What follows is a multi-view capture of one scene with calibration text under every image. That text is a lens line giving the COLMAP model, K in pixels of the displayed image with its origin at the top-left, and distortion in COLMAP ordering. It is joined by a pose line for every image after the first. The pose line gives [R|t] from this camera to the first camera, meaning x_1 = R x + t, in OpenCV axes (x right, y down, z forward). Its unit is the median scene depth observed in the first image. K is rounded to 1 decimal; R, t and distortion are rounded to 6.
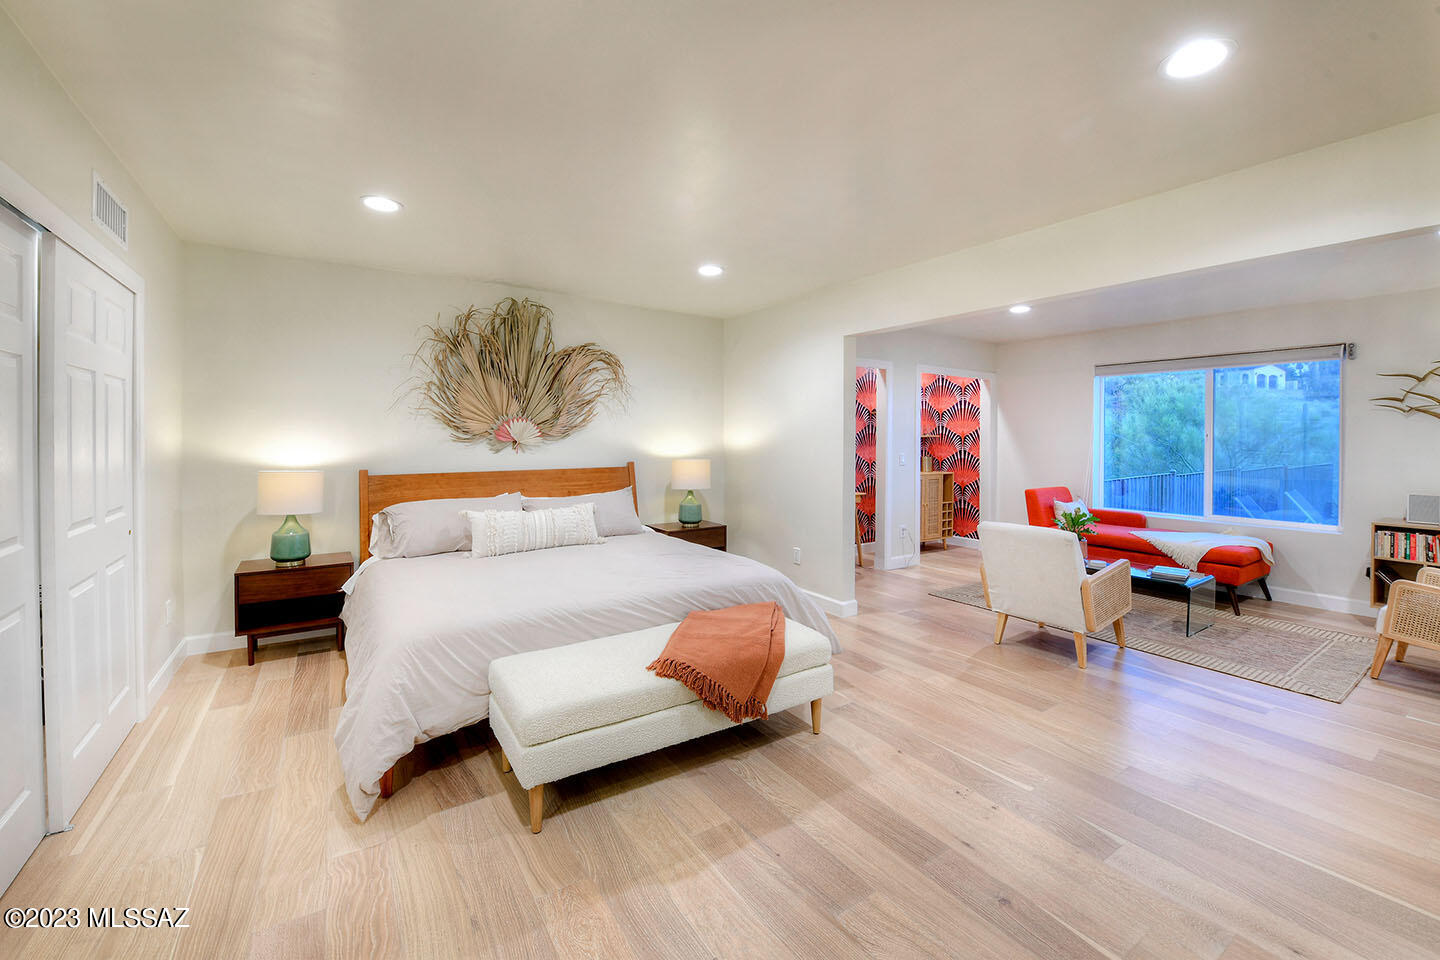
lens RADIAL K [[583.5, 0, 743.2], [0, 583.5, 447.7], [0, 0, 1]] dist [-0.016508, -0.000671]
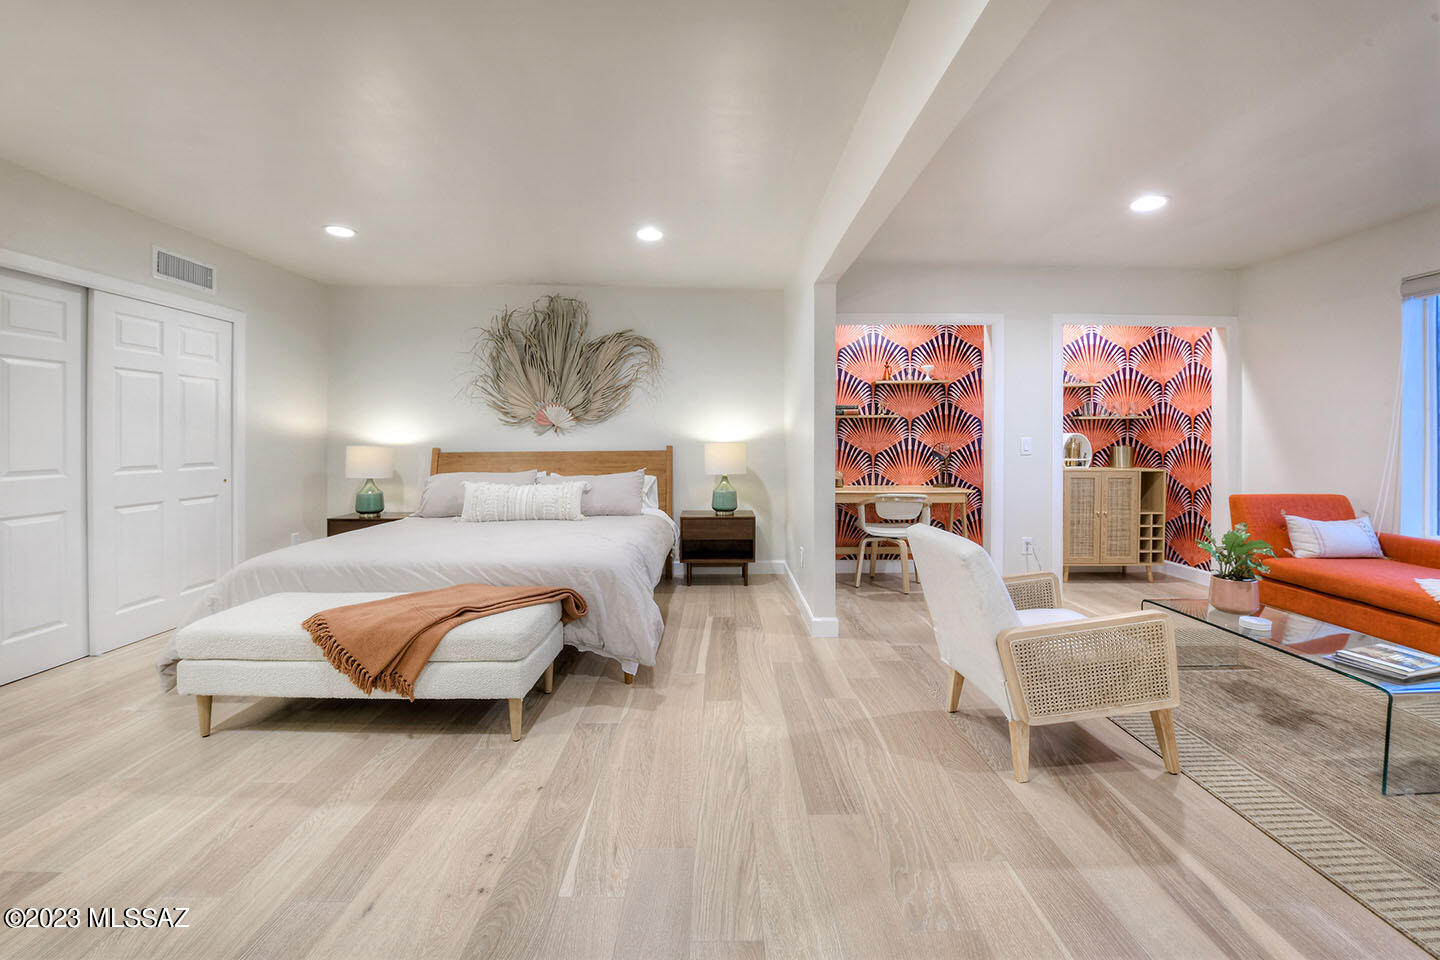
lens RADIAL K [[583.5, 0, 743.2], [0, 583.5, 447.7], [0, 0, 1]] dist [-0.016508, -0.000671]
pose [[0.836215, 0.002736, -0.548395, 0.524572], [-0.004325, 0.999989, -0.001606, 0.032922], [0.548385, 0.003715, 0.836218, 0.274015]]
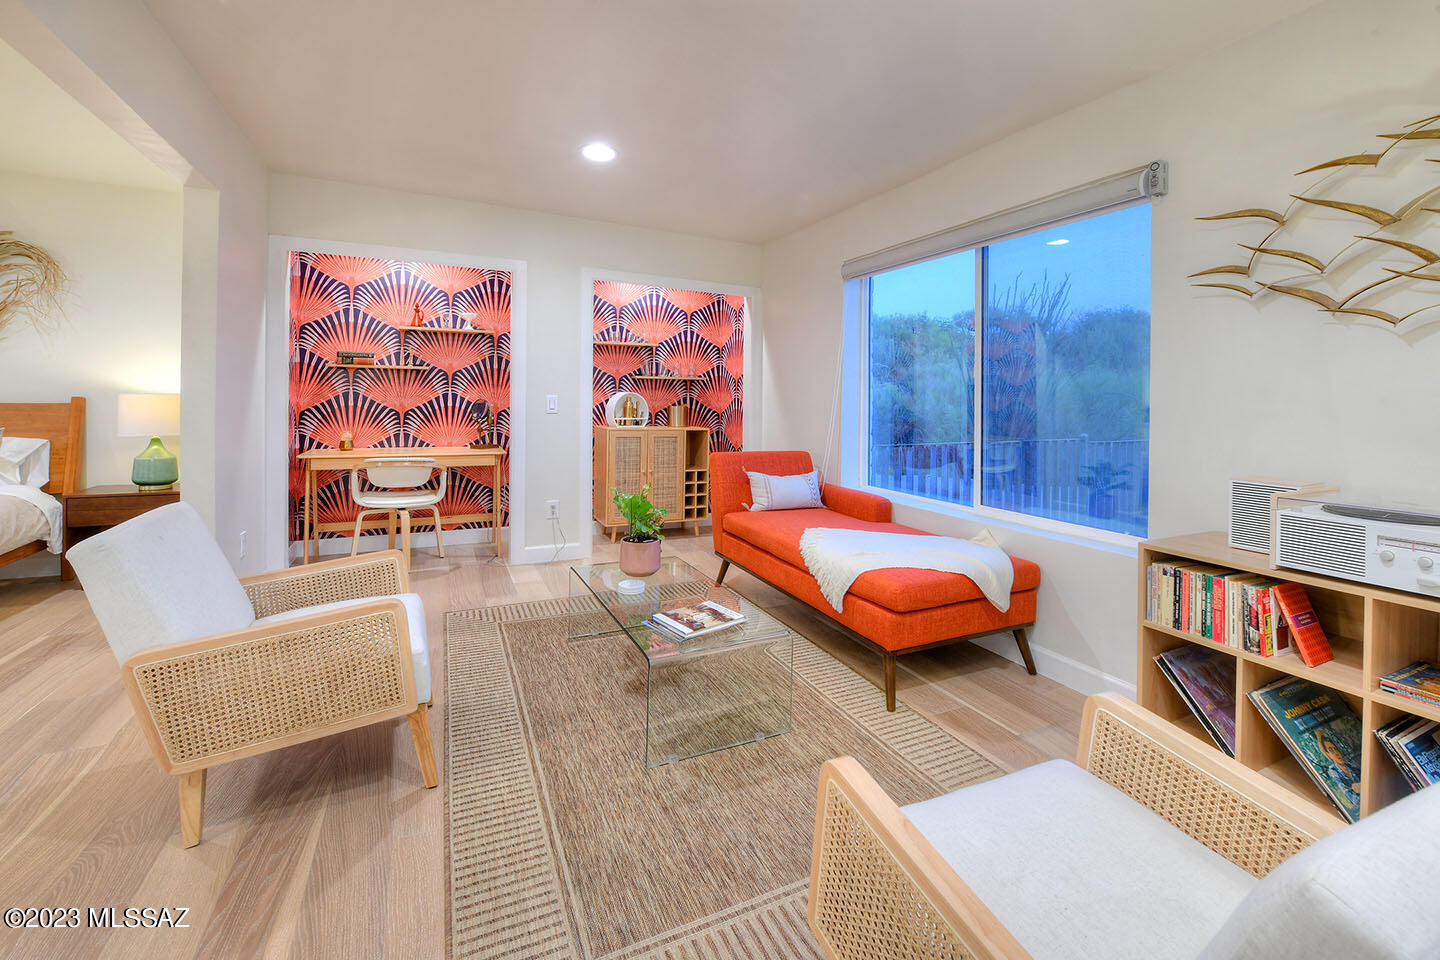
lens RADIAL K [[587.3, 0, 723.1], [0, 587.3, 403.7], [0, 0, 1]] dist [-0.017428, -0.000546]
pose [[0.987890, 0.014463, -0.154478, 0.802585], [-0.016402, 0.999802, -0.011286, 0.032316], [0.154285, 0.013683, 0.987932, 0.478257]]
